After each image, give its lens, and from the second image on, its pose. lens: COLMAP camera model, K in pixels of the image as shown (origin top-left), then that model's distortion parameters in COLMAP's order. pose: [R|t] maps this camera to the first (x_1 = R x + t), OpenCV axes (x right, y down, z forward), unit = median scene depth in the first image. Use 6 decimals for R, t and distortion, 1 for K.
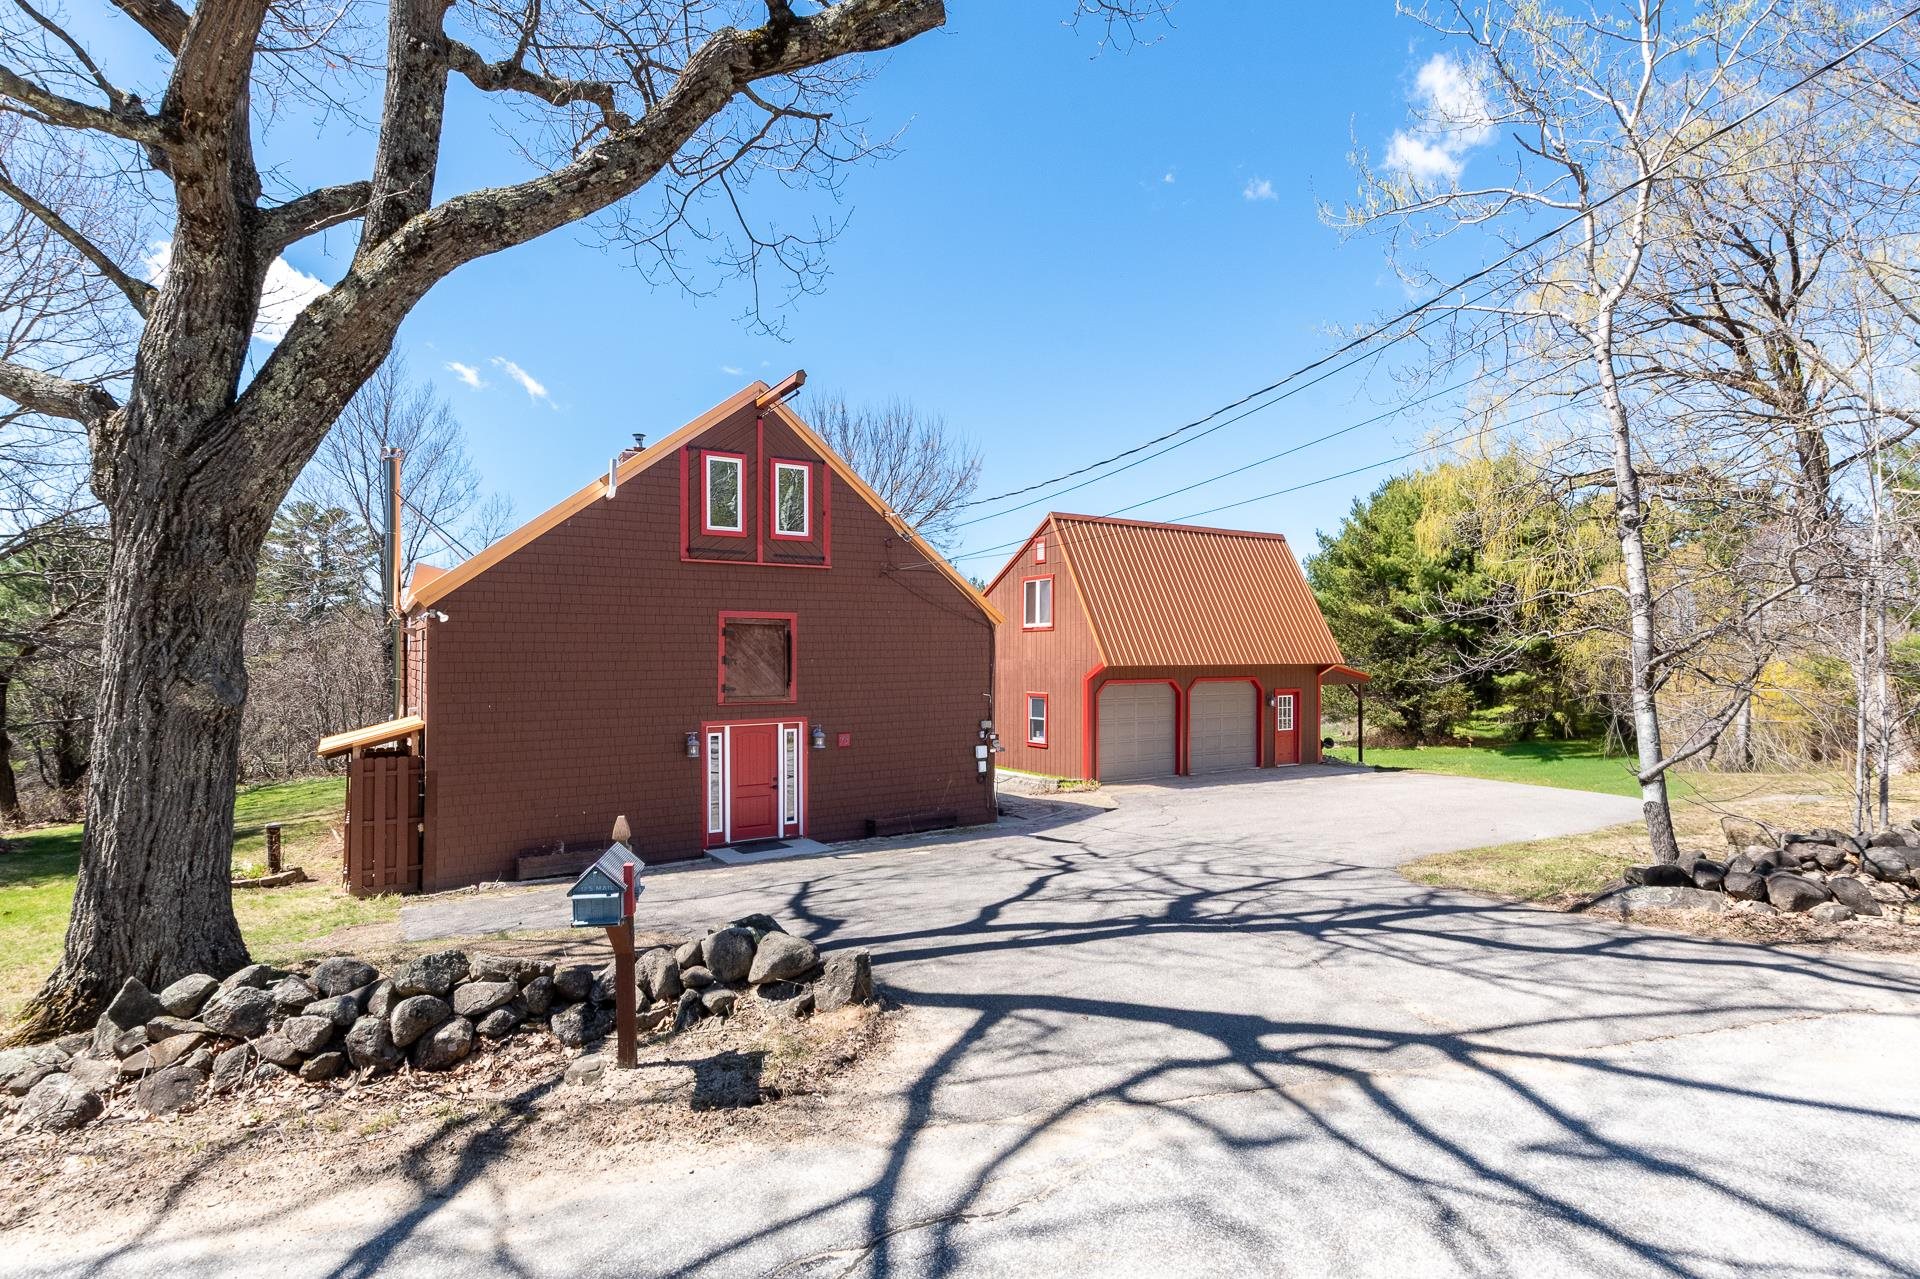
lens RADIAL K [[958.4, 0, 960.0], [0, 958.4, 639.5], [0, 0, 1]] dist [-0.000302, -0.000076]
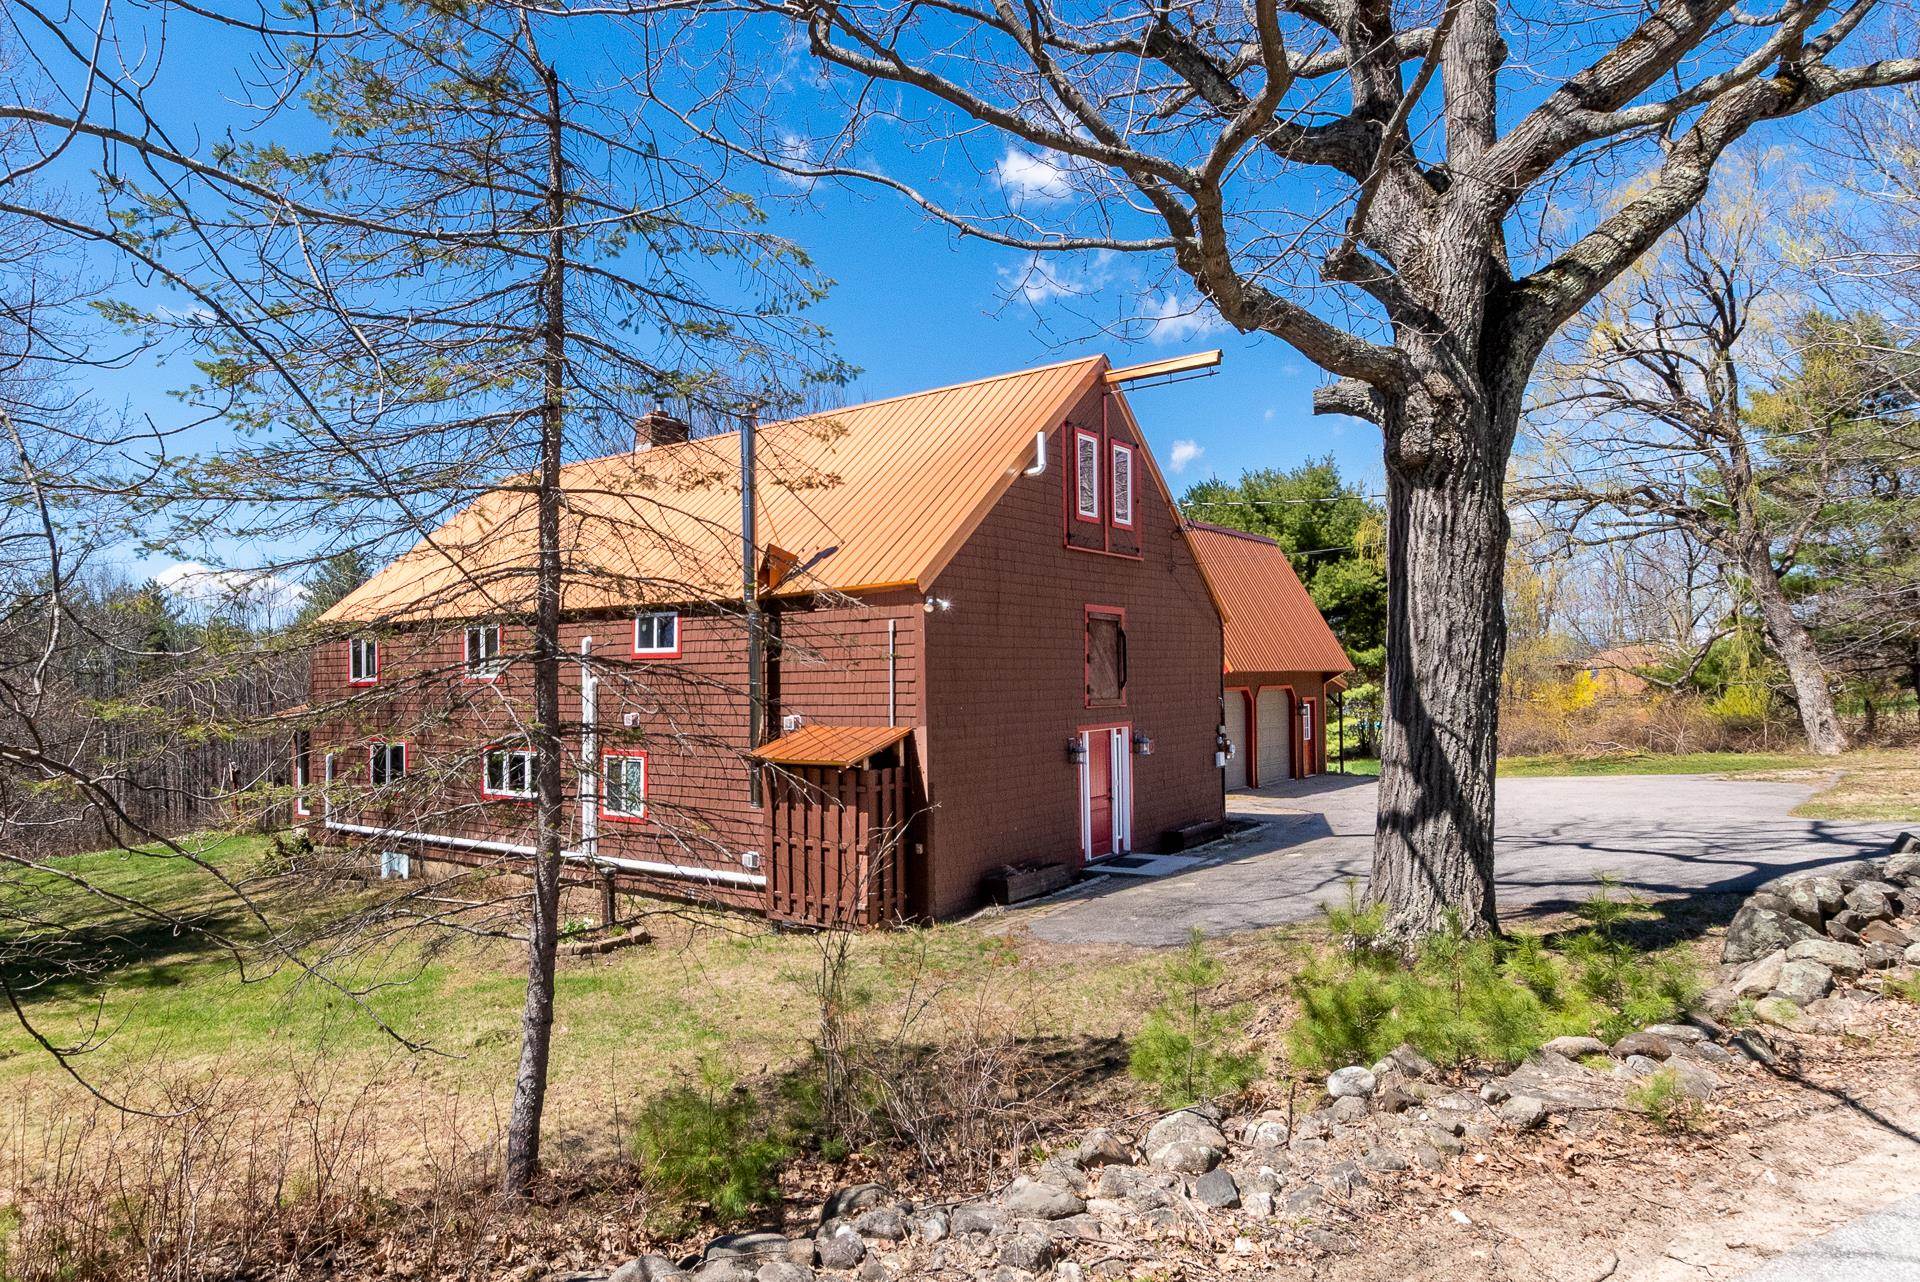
lens RADIAL K [[1214.2, 0, 788.9], [0, 1214.2, 668.7], [0, 0, 1]] dist [-0.001267, -0.000111]
pose [[0.947119, -0.011315, 0.320682, -0.868725], [0.012689, 0.999917, -0.002196, 0.029630], [-0.320630, 0.006149, 0.947184, 0.000228]]
